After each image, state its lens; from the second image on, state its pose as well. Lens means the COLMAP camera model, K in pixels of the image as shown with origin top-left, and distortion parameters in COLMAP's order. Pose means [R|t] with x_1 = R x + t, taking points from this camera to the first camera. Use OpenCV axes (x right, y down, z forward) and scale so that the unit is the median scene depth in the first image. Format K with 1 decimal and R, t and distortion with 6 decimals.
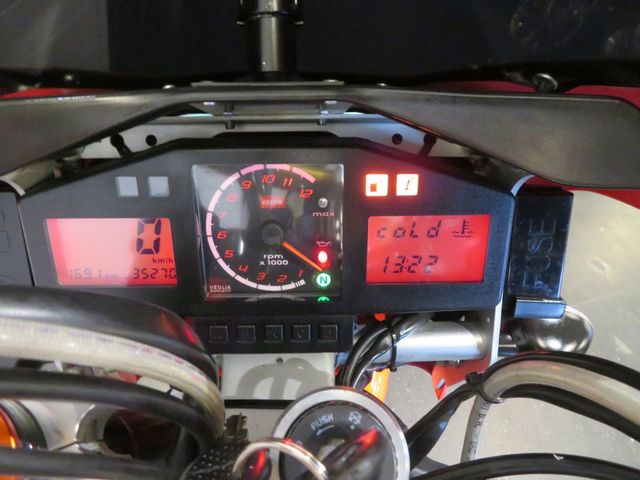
lens RADIAL K [[459.4, 0, 320.2], [0, 459.4, 253.7], [0, 0, 1]] dist [-0.013221, 0.009718]
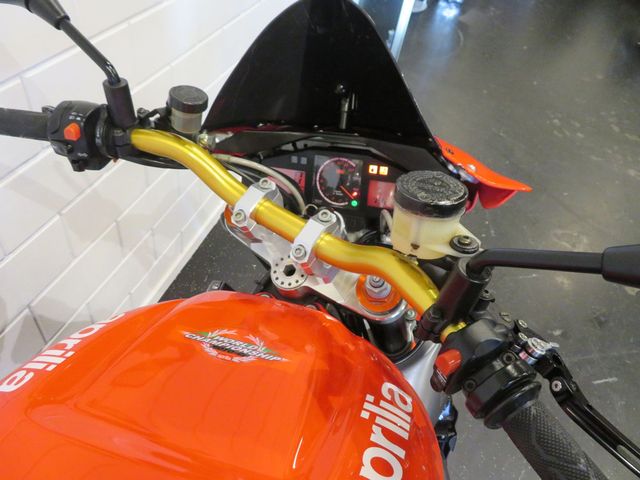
lens RADIAL K [[459.4, 0, 319.9], [0, 459.4, 239.9], [0, 0, 1]] dist [-0.013221, 0.009718]
pose [[0.932673, 0.173786, -0.316102, 0.769579], [-0.191098, 0.981268, -0.024364, 0.404731], [0.305946, 0.083130, 0.948412, -1.739829]]
